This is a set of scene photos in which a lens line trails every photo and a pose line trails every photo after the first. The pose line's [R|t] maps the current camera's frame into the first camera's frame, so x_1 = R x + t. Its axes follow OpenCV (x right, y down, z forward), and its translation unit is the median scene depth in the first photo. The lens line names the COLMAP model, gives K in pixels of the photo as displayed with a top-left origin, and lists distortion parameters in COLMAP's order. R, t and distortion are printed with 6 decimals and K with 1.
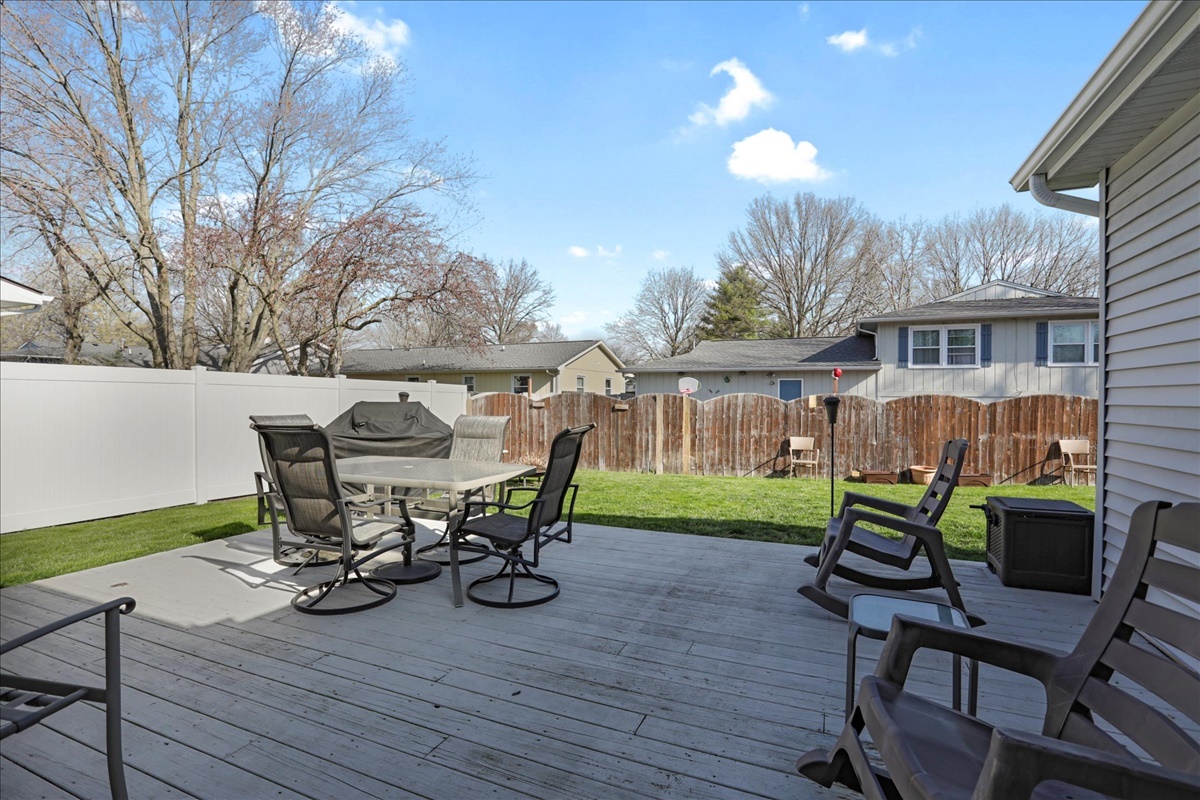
lens RADIAL K [[549.3, 0, 600.0], [0, 549.3, 400.0], [0, 0, 1]] dist [-0.052018, 0.016051]
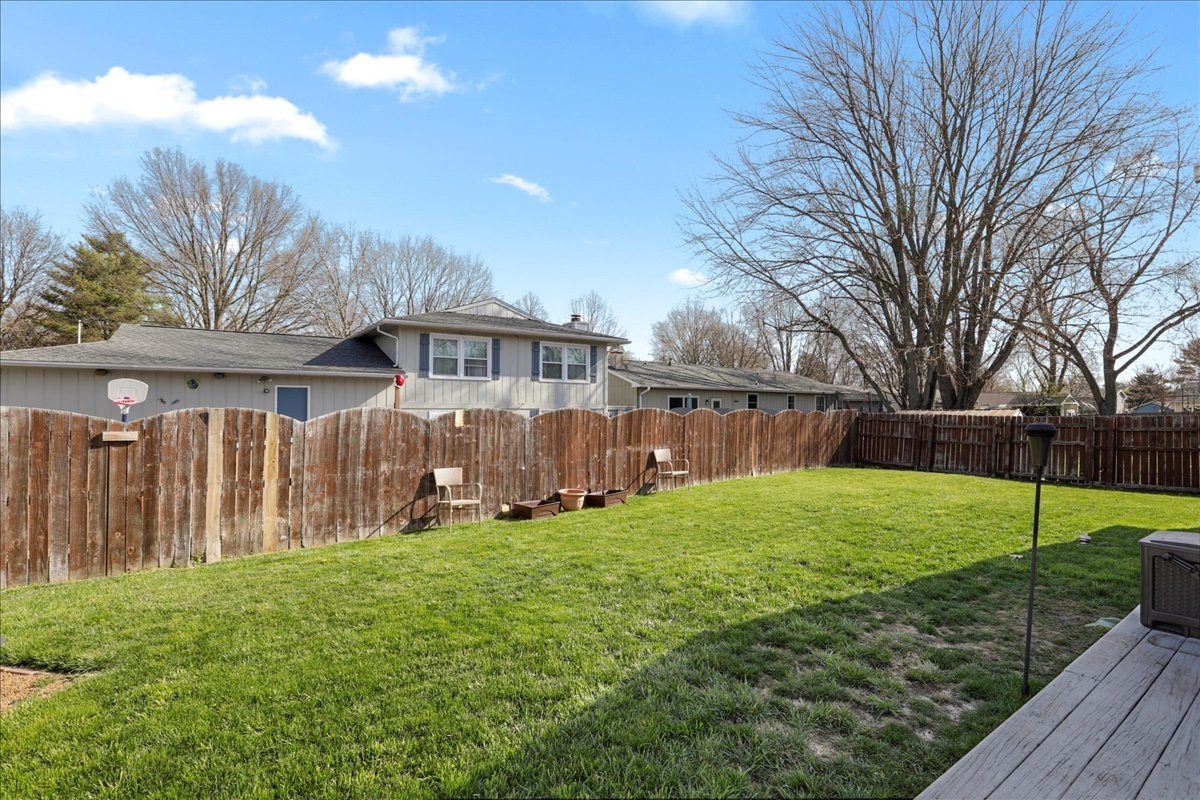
lens RADIAL K [[563.8, 0, 600.1], [0, 563.8, 419.6], [0, 0, 1]] dist [-0.012907, 0.000210]
pose [[0.560226, -0.018857, 0.828125, -0.127131], [0.005065, 0.999800, 0.019340, -0.008858], [-0.828324, -0.006640, 0.560210, 0.398732]]
